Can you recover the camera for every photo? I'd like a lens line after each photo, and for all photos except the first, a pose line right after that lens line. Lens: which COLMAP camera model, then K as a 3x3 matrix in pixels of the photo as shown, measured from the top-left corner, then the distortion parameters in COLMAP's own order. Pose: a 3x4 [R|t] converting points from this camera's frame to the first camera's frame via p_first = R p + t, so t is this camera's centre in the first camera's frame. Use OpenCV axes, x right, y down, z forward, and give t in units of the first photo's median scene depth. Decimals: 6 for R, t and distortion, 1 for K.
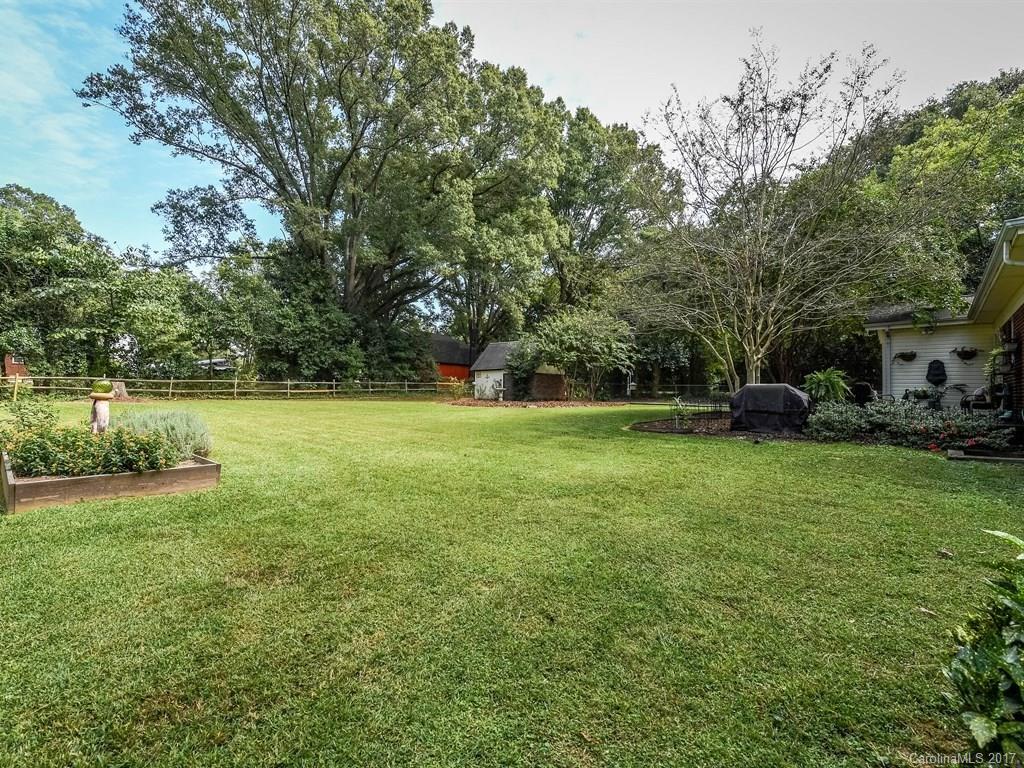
lens RADIAL K [[473.7, 0, 514.1], [0, 473.7, 385.0], [0, 0, 1]] dist [0.007314, -0.002121]
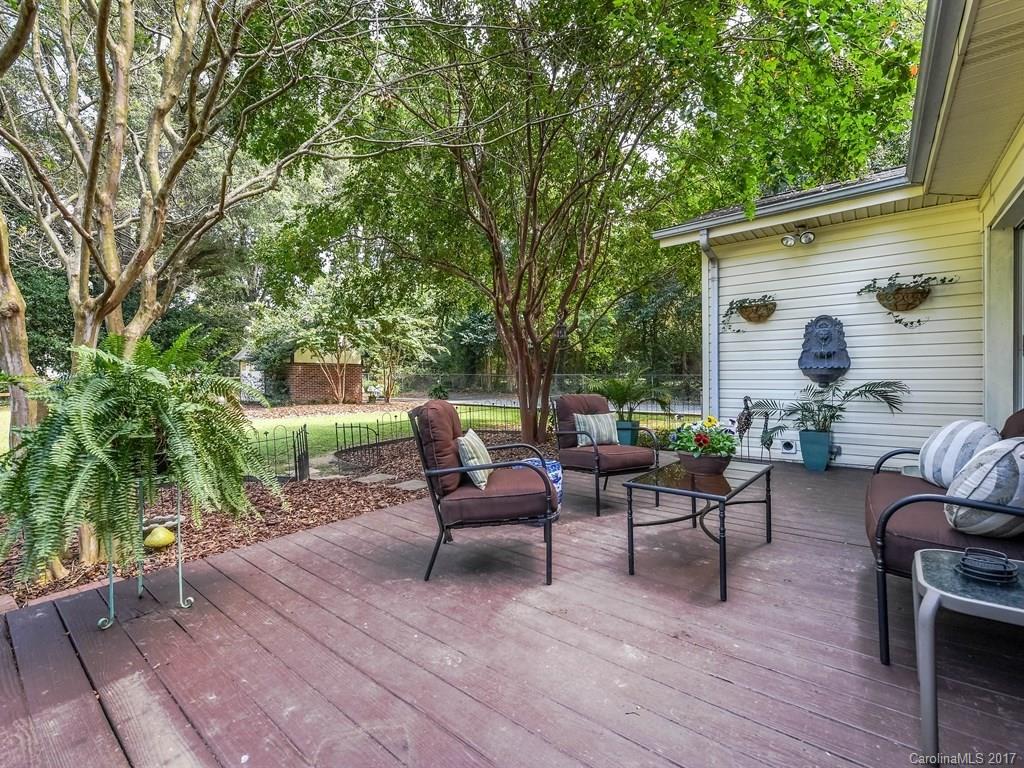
lens RADIAL K [[448.7, 0, 510.2], [0, 448.7, 384.0], [0, 0, 1]] dist [0.000290, -0.000018]
pose [[0.998348, -0.010308, 0.056530, 0.629304], [0.009716, 0.999895, 0.010727, -0.006184], [-0.056635, -0.010160, 0.998343, 0.671868]]
